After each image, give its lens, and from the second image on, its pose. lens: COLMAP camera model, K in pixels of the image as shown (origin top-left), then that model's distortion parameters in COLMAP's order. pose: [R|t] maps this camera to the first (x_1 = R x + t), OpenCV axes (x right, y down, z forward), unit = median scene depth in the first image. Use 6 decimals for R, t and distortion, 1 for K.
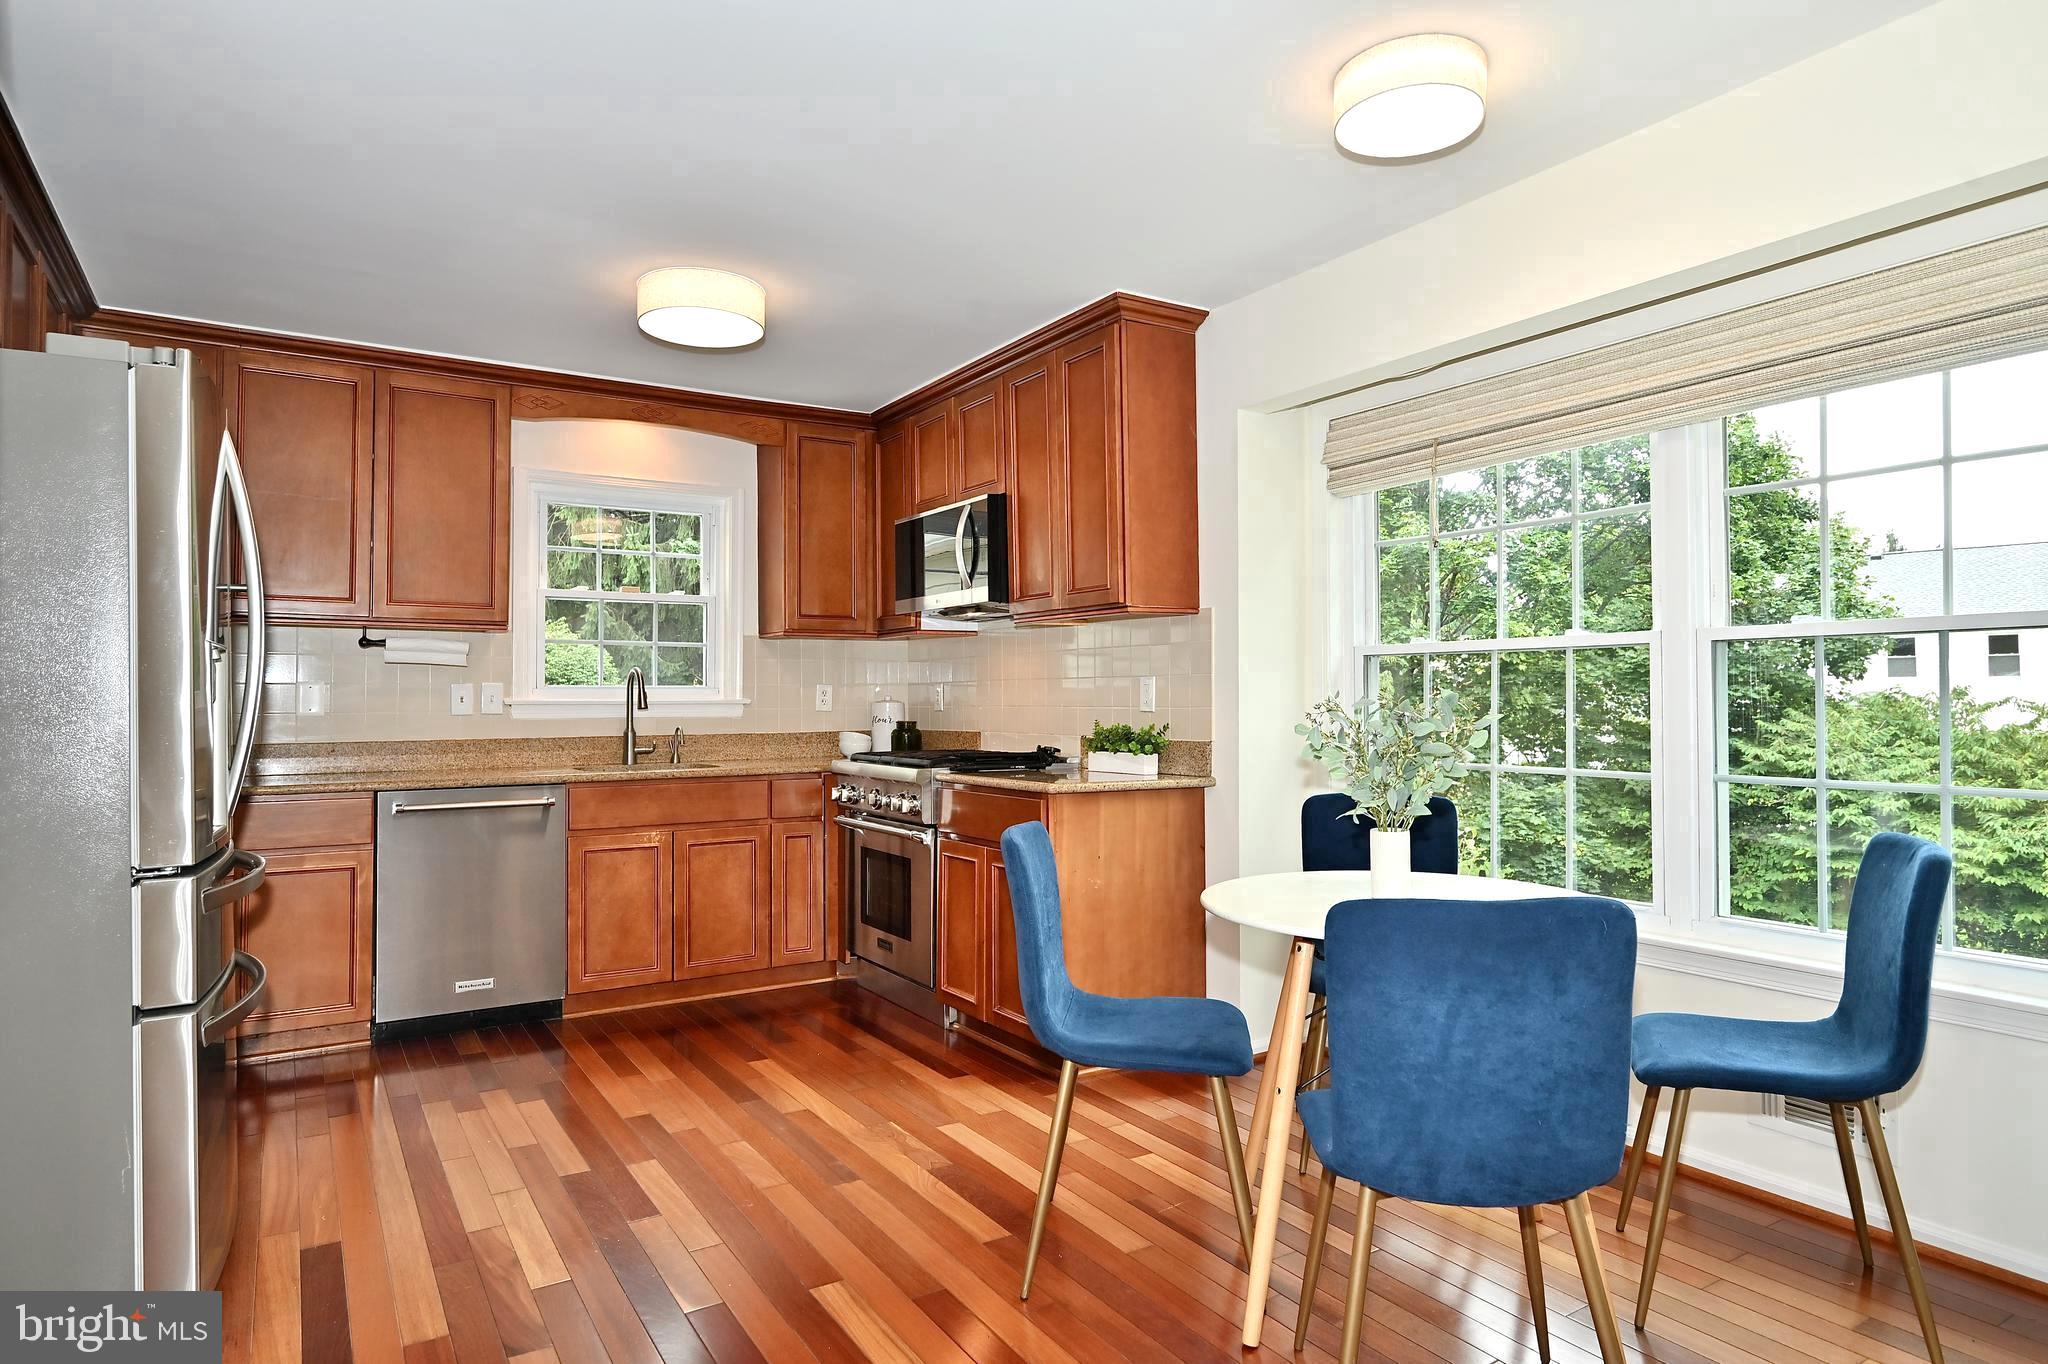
lens RADIAL K [[1167.5, 0, 1040.3], [0, 1167.5, 684.3], [0, 0, 1]] dist [-0.005940, 0.000691]
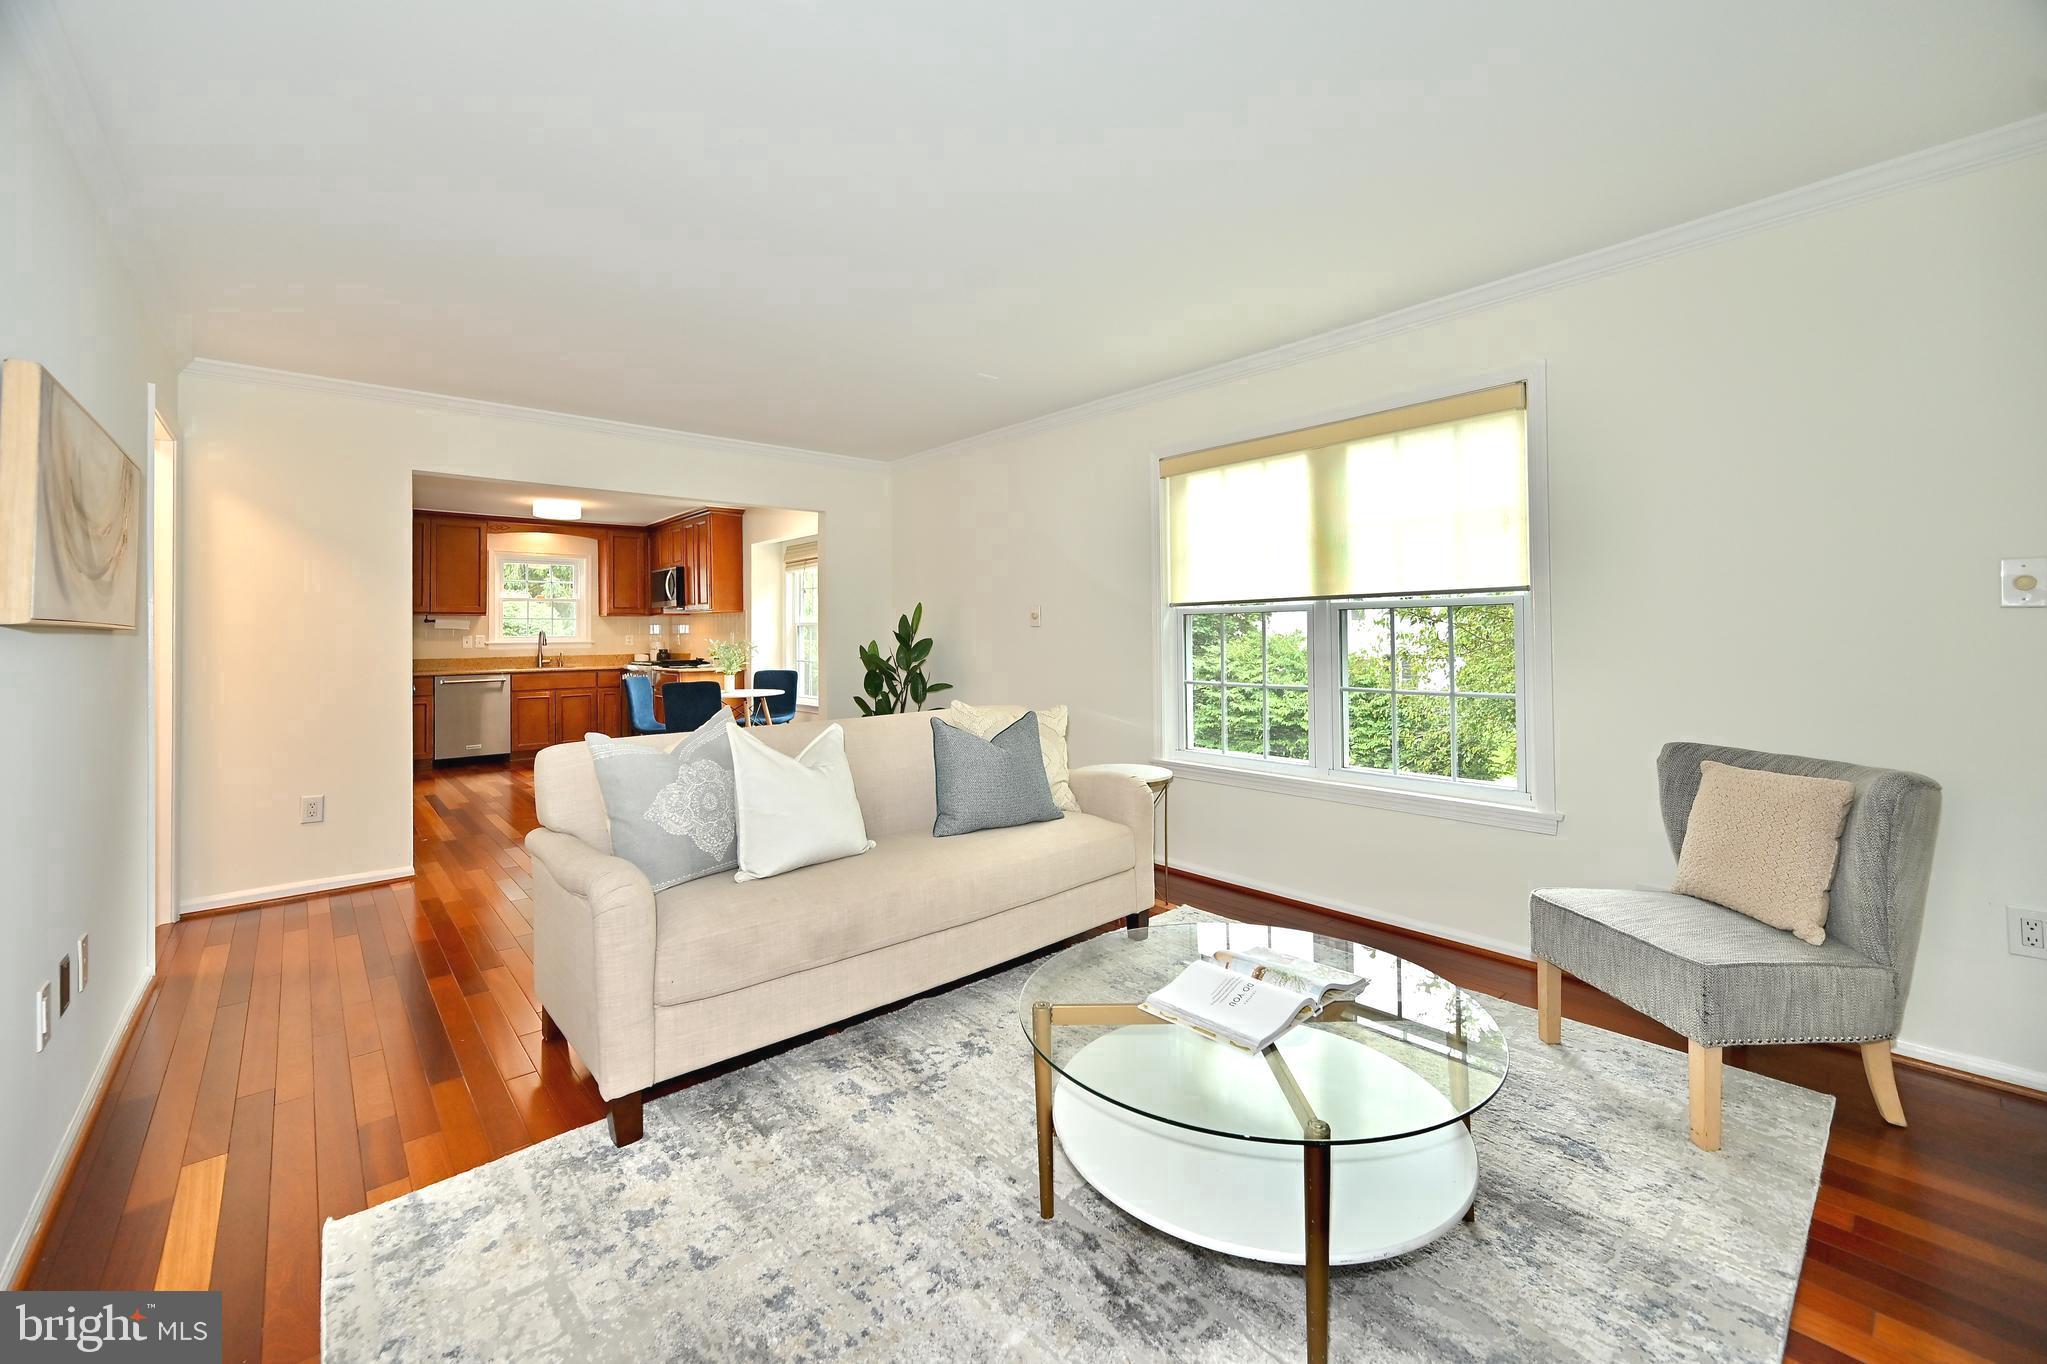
lens RADIAL K [[835.6, 0, 1059.2], [0, 835.6, 639.1], [0, 0, 1]] dist [-0.001645, -0.000224]
pose [[0.984842, -0.004197, 0.173401, 0.501614], [0.000339, 0.999752, 0.022268, -0.036581], [-0.173451, -0.021872, 0.984600, -1.106369]]
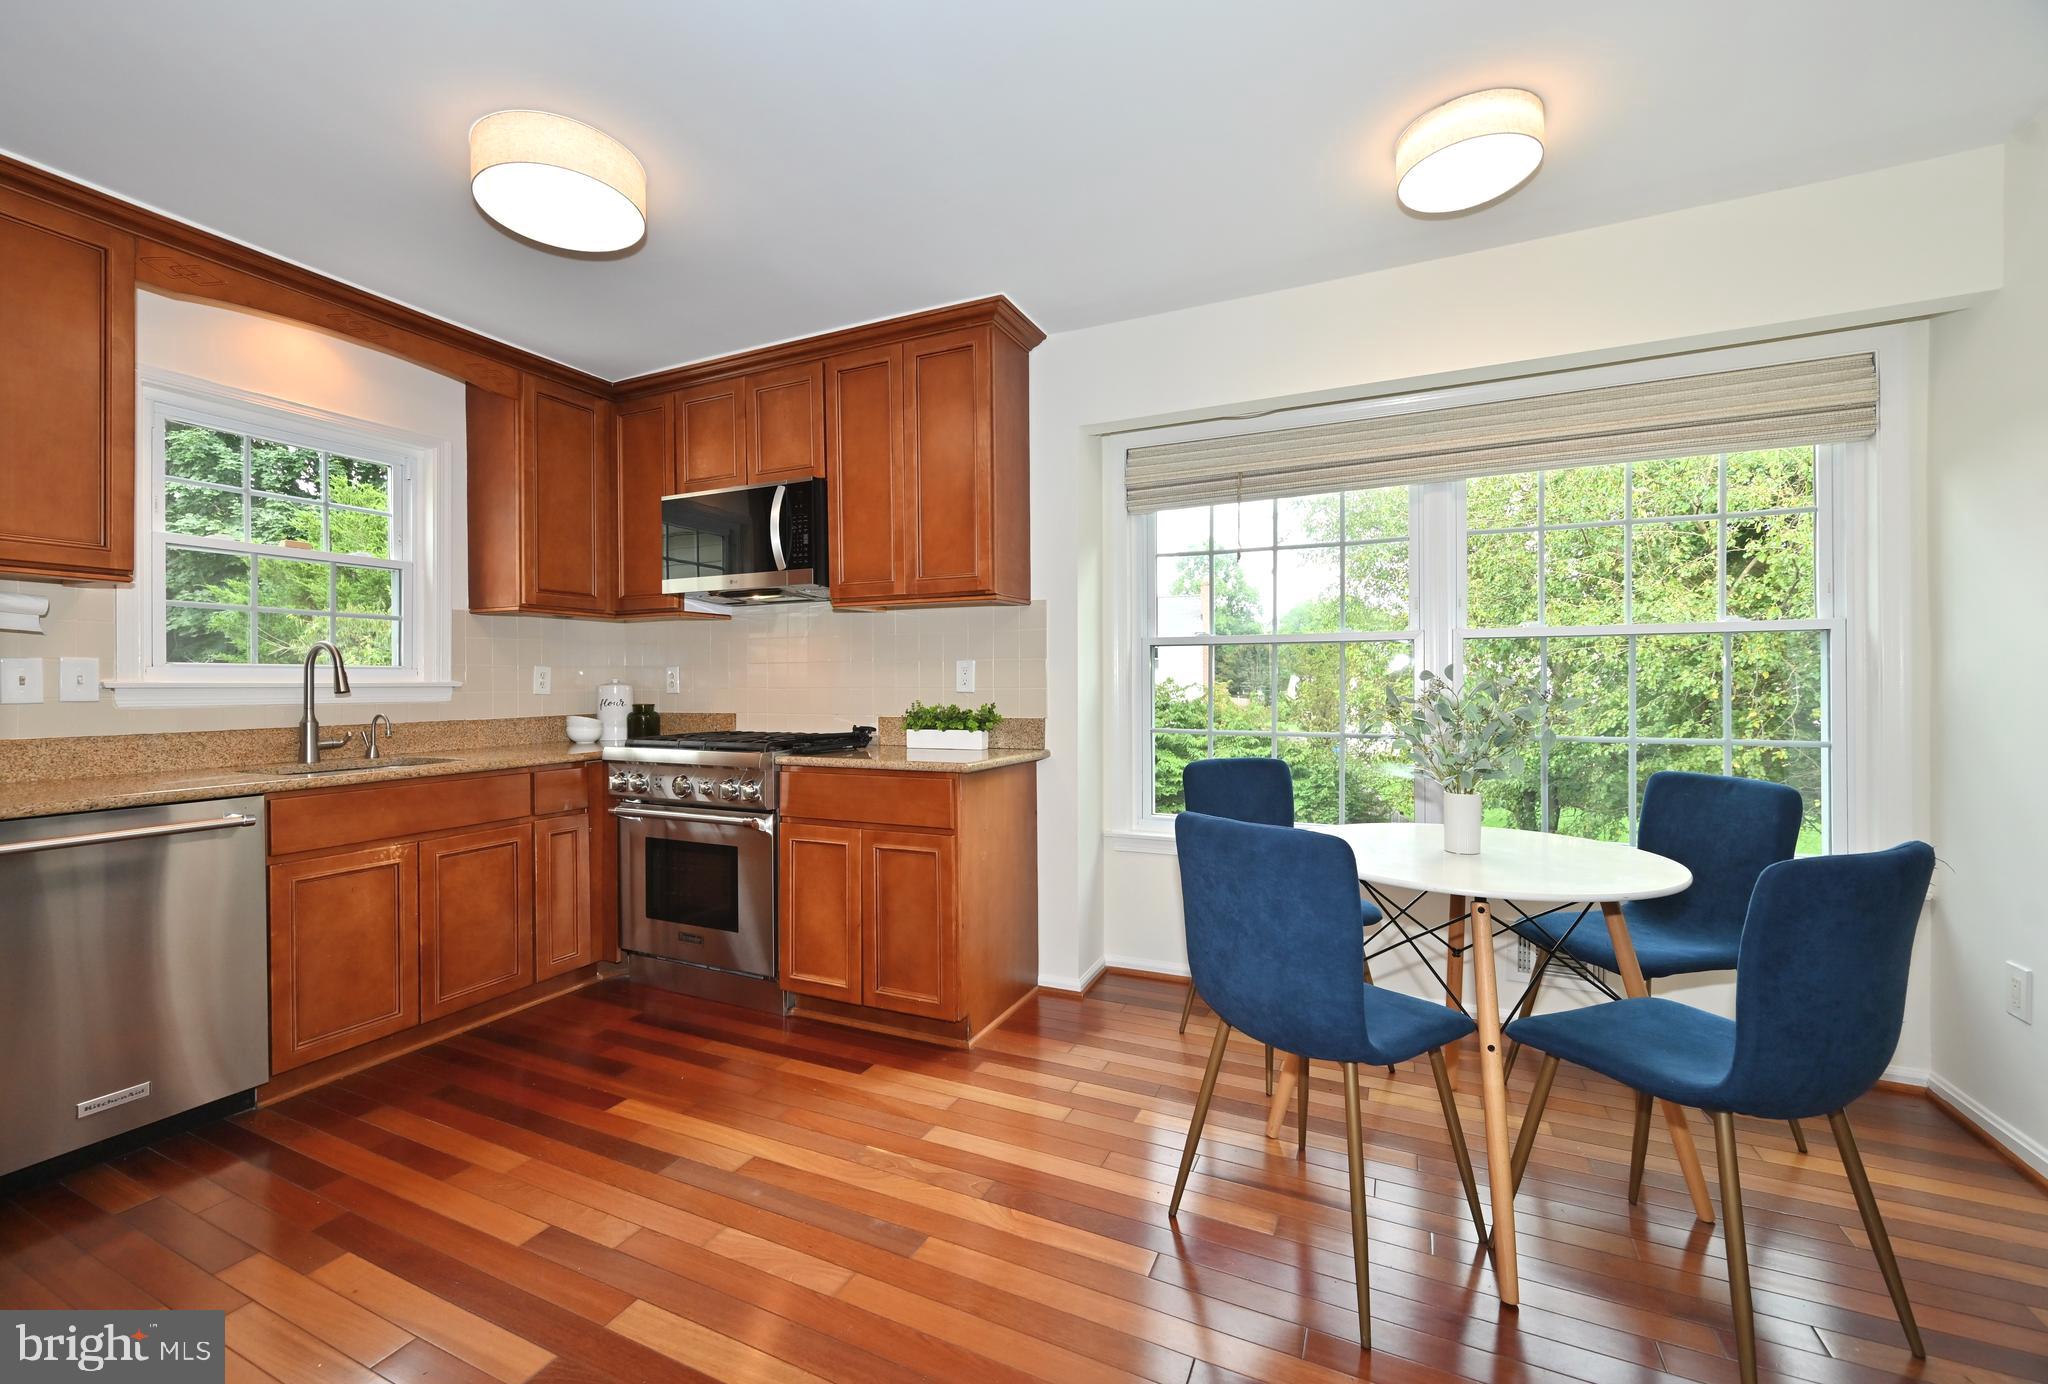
lens RADIAL K [[836.0, 0, 1008.9], [0, 836.0, 689.8], [0, 0, 1]] dist [-0.001645, -0.000224]
pose [[0.850173, -0.004340, 0.526486, -0.273895], [-0.006026, 0.999820, 0.017972, 0.006074], [-0.526469, -0.018452, 0.849994, 0.289858]]
